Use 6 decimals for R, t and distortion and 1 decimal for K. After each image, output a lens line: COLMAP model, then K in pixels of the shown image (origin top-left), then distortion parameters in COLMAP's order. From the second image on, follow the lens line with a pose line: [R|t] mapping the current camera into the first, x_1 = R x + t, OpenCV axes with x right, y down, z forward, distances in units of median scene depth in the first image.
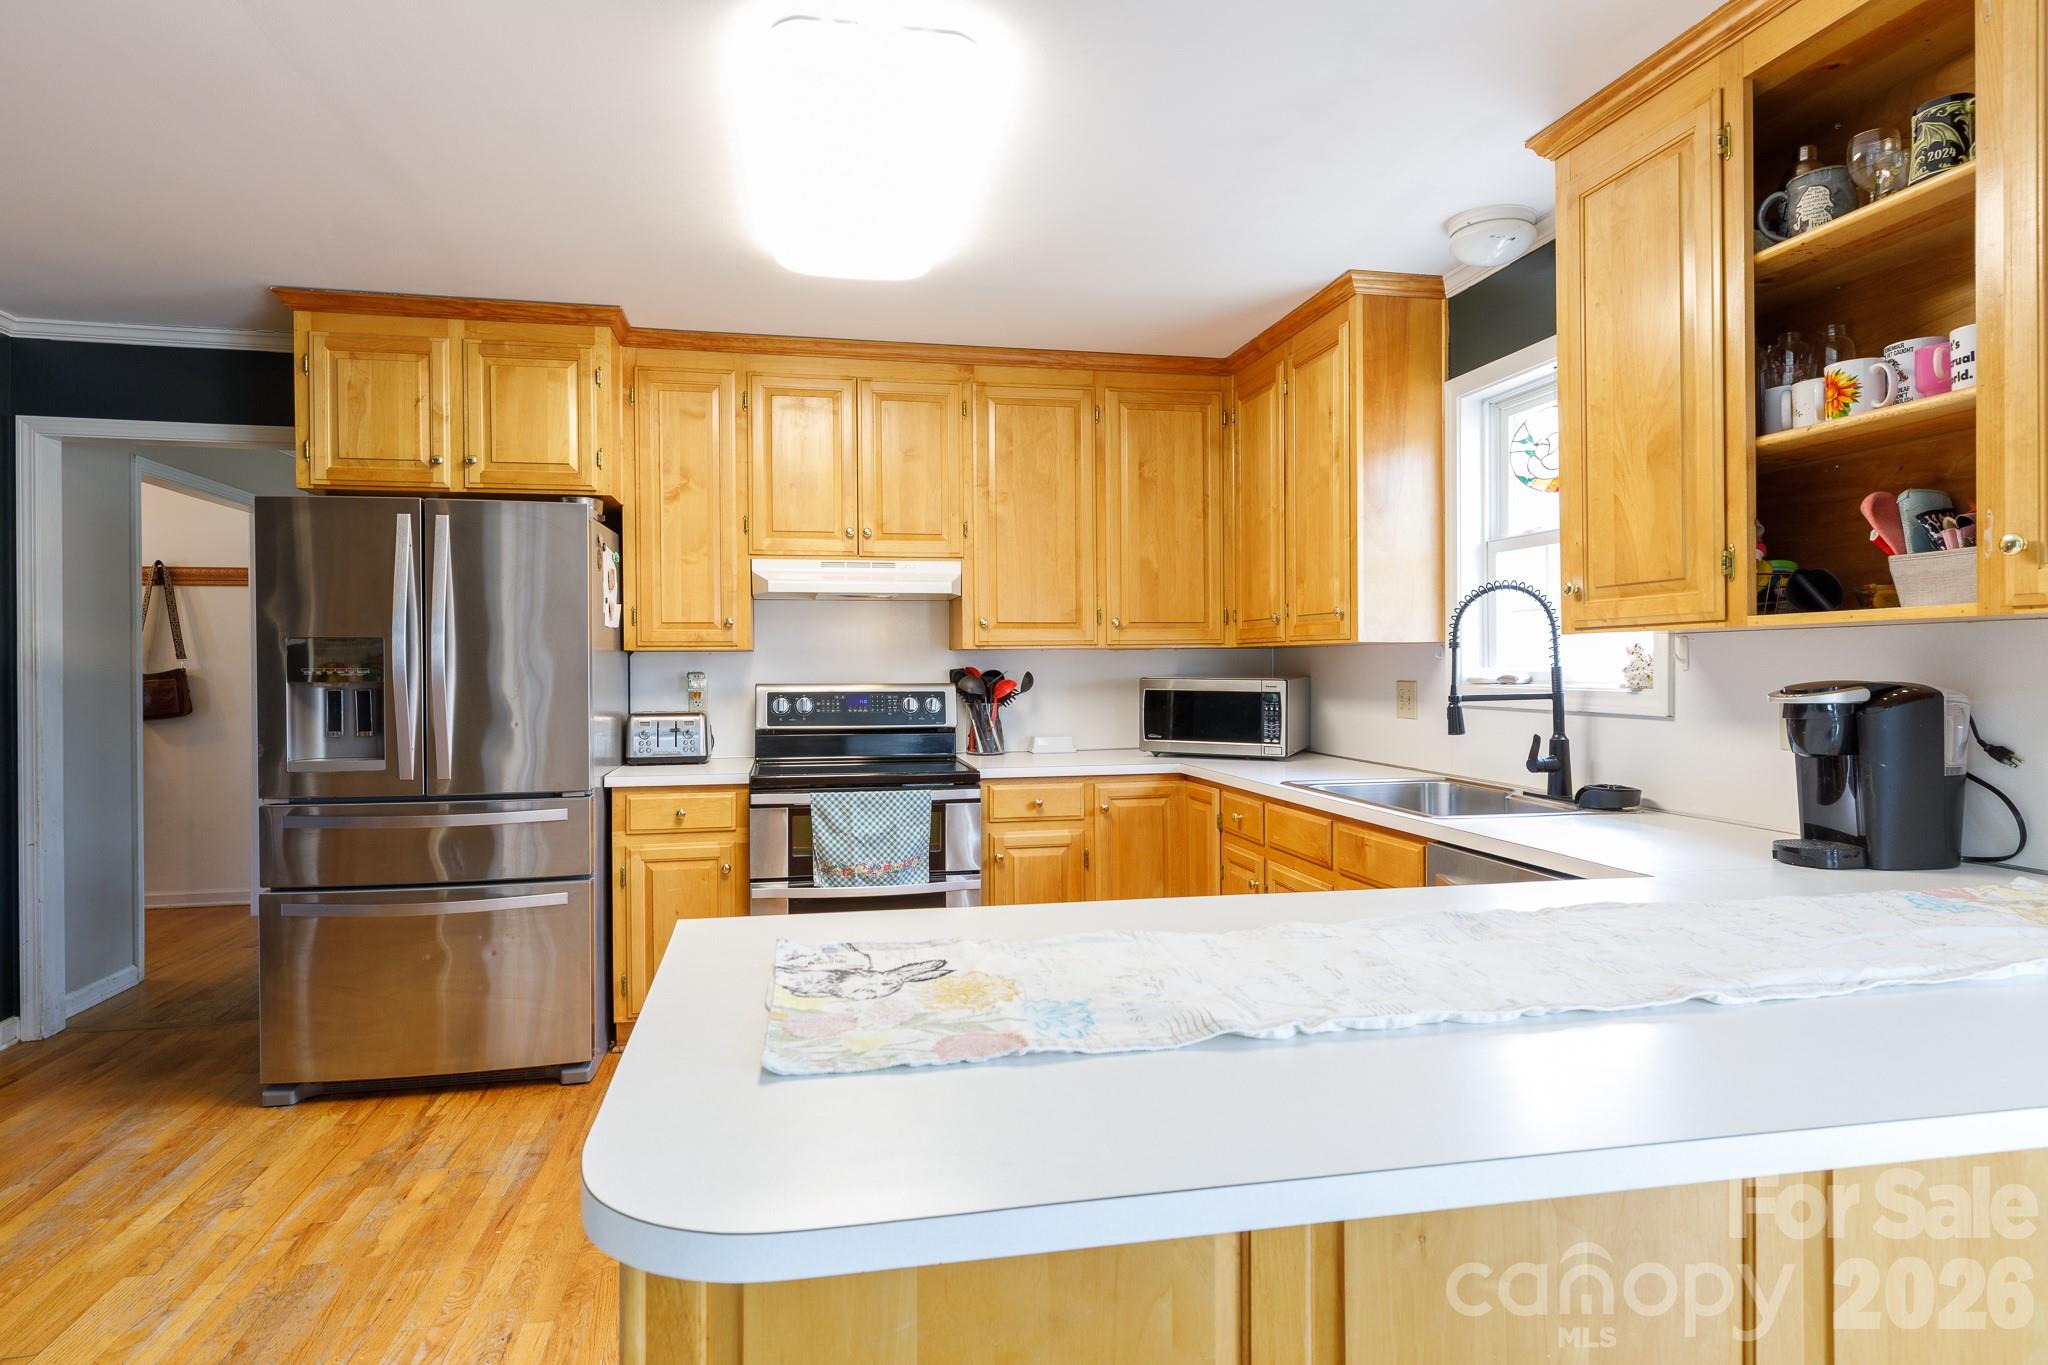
lens RADIAL K [[1161.2, 0, 1025.6], [0, 1161.2, 663.7], [0, 0, 1]] dist [0.007756, 0.003085]
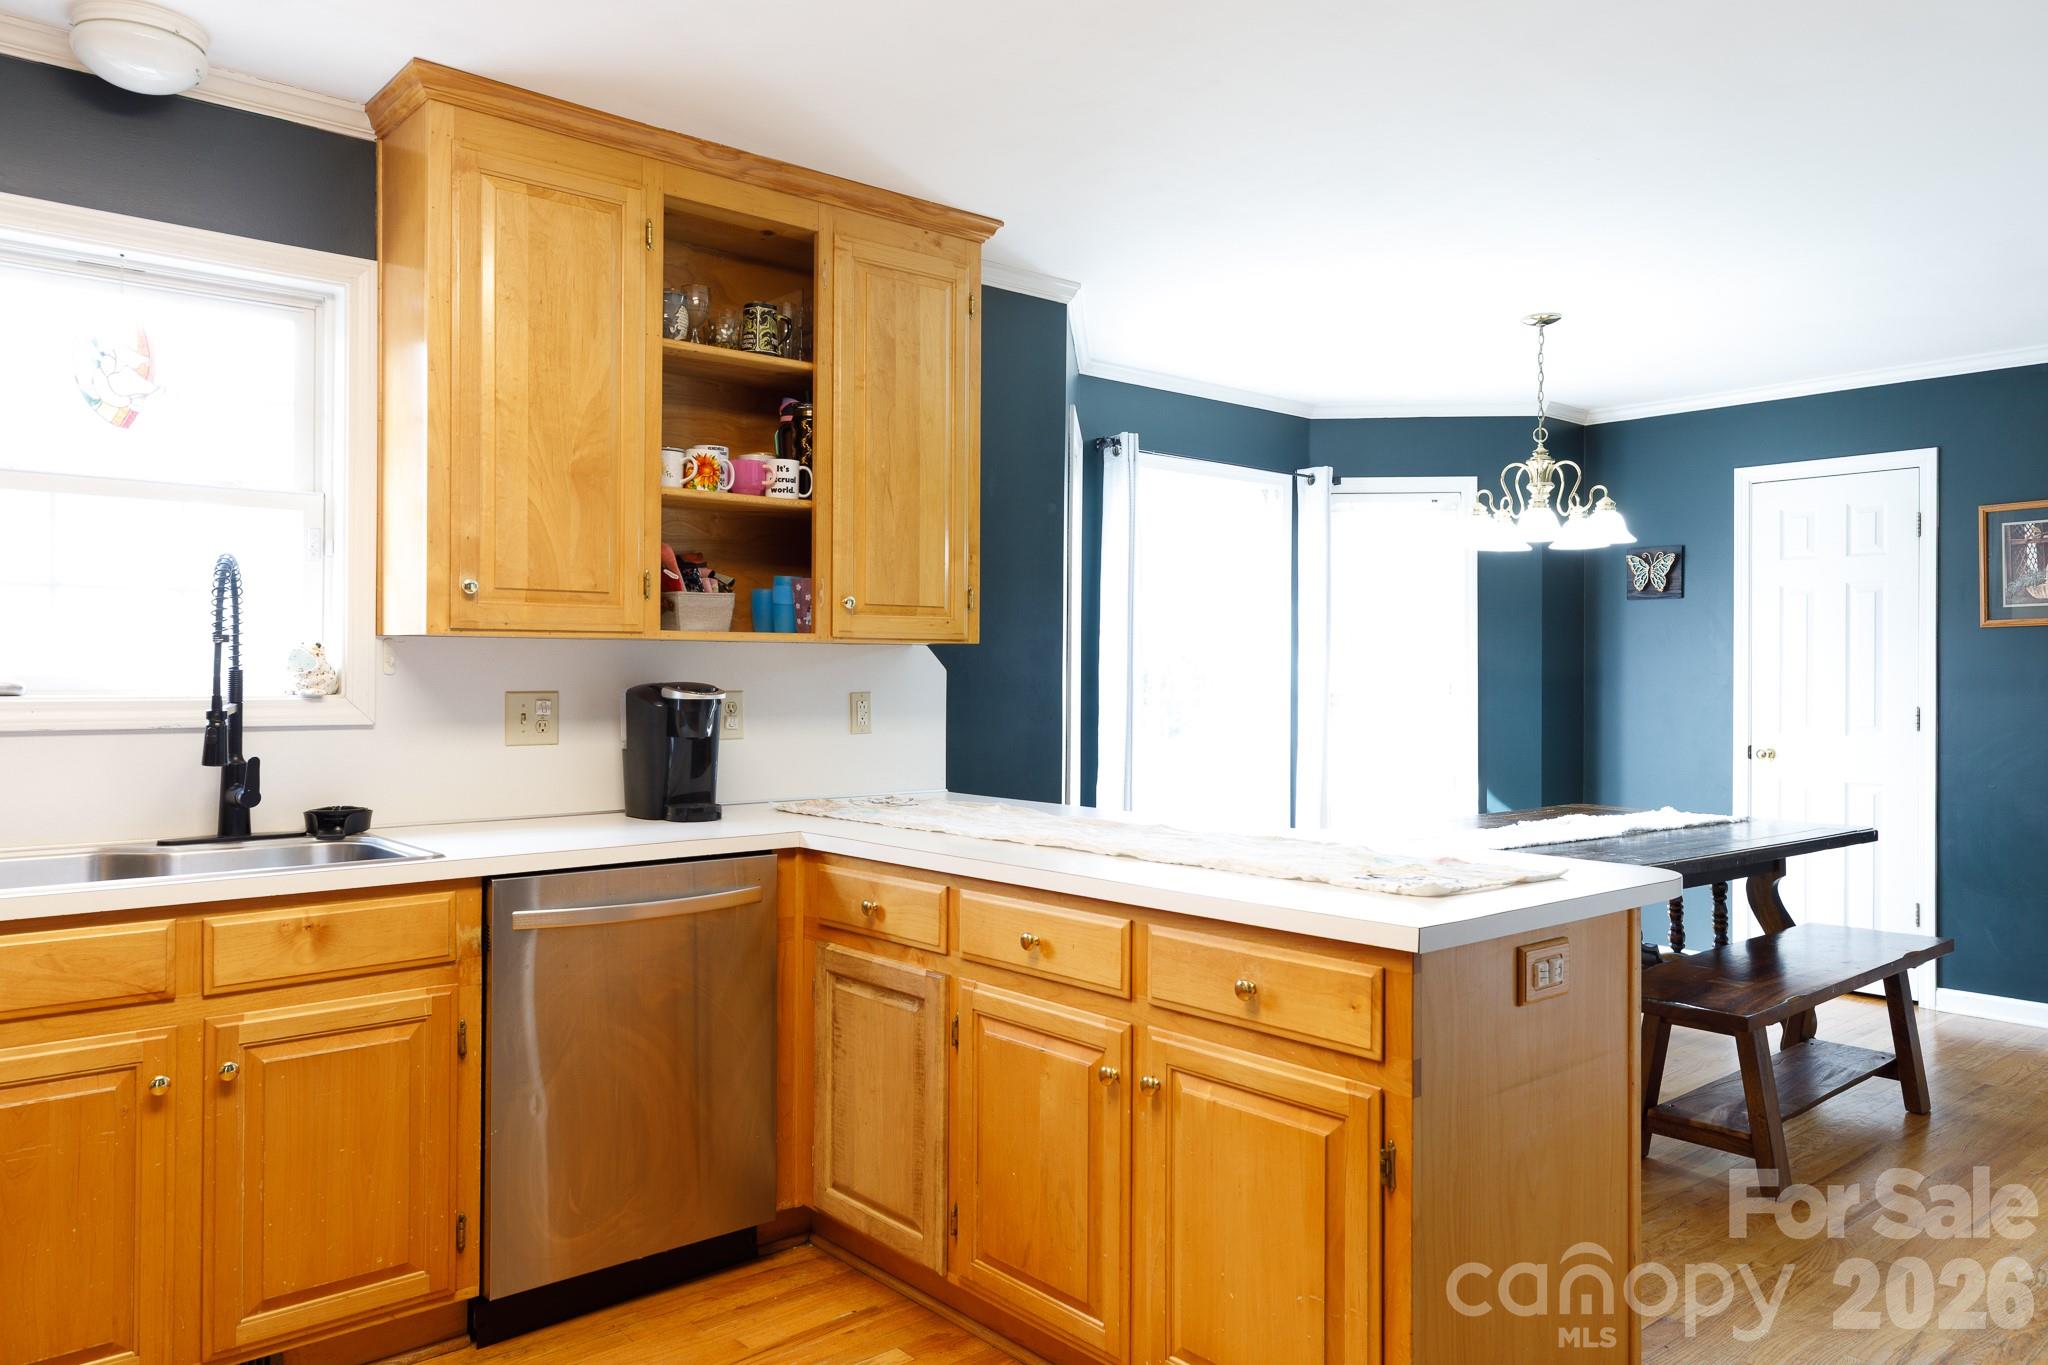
lens RADIAL K [[1403.4, 0, 1020.4], [0, 1403.4, 675.0], [0, 0, 1]] dist [0.003226, -0.005843]
pose [[-0.494426, 0.003513, 0.869213, -0.484613], [-0.002560, 0.999982, -0.005497, 0.007499], [-0.869216, -0.004943, -0.494408, 0.791450]]
